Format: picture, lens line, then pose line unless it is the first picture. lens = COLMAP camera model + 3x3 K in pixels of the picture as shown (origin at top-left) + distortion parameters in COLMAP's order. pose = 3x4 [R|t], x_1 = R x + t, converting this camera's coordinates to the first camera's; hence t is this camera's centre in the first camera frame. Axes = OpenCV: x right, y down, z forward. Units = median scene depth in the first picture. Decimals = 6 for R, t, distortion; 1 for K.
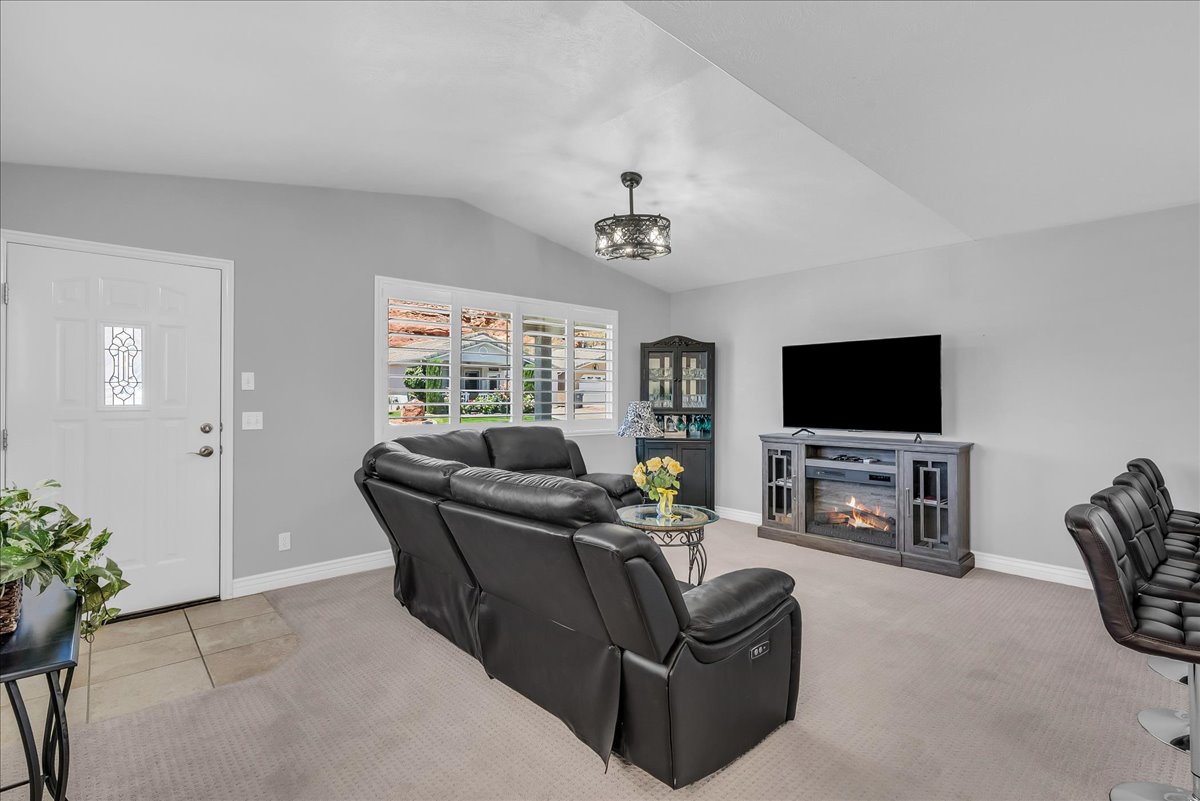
lens RADIAL K [[561.0, 0, 598.2], [0, 561.0, 396.5], [0, 0, 1]] dist [0.006156, 0.000840]
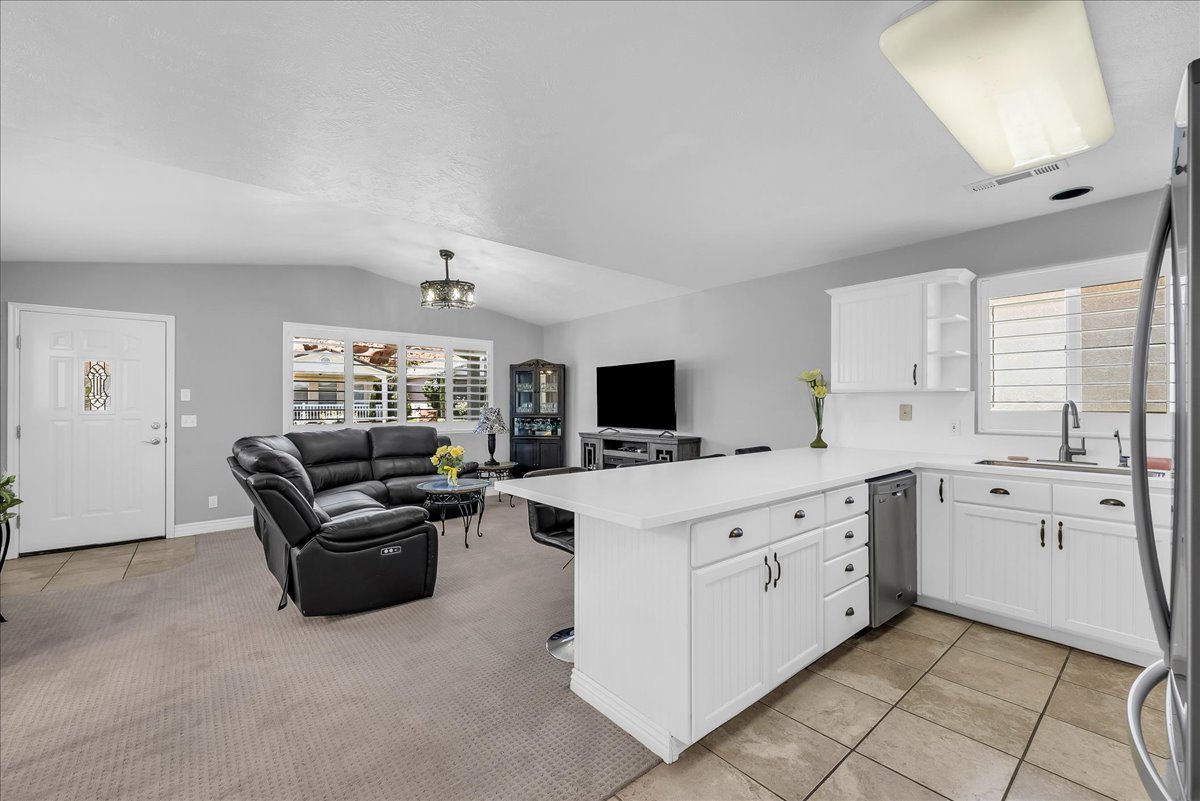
lens RADIAL K [[494.8, 0, 597.4], [0, 494.8, 404.7], [0, 0, 1]] dist [0.004058, 0.000914]
pose [[0.998402, -0.002311, -0.056466, 0.517389], [0.002385, 0.999996, 0.001247, -0.000159], [0.056463, -0.001380, 0.998404, -0.251037]]
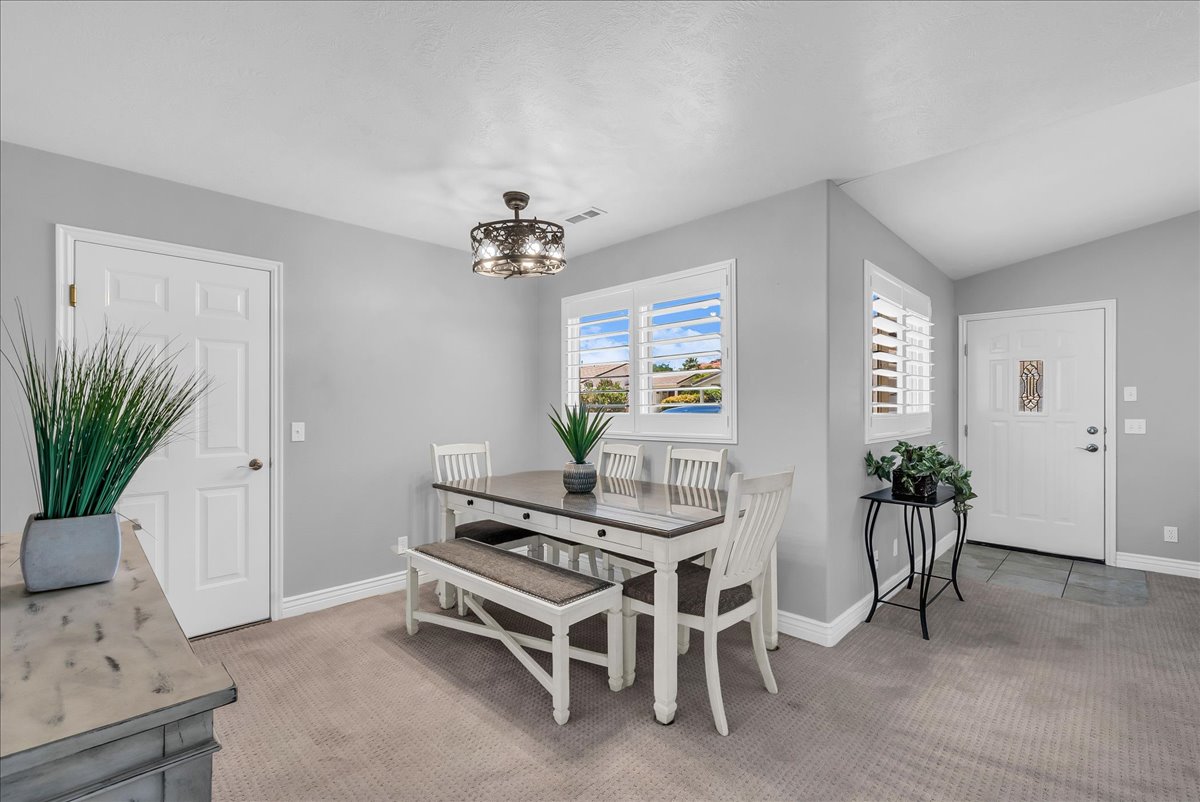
lens RADIAL K [[532.8, 0, 590.7], [0, 532.8, 404.2], [0, 0, 1]] dist [0.001330, 0.000146]
pose [[0.055637, -0.006163, -0.998432, 0.436925], [-0.000113, 0.999981, -0.006179, 0.002155], [0.998451, 0.000457, 0.055635, -0.220478]]
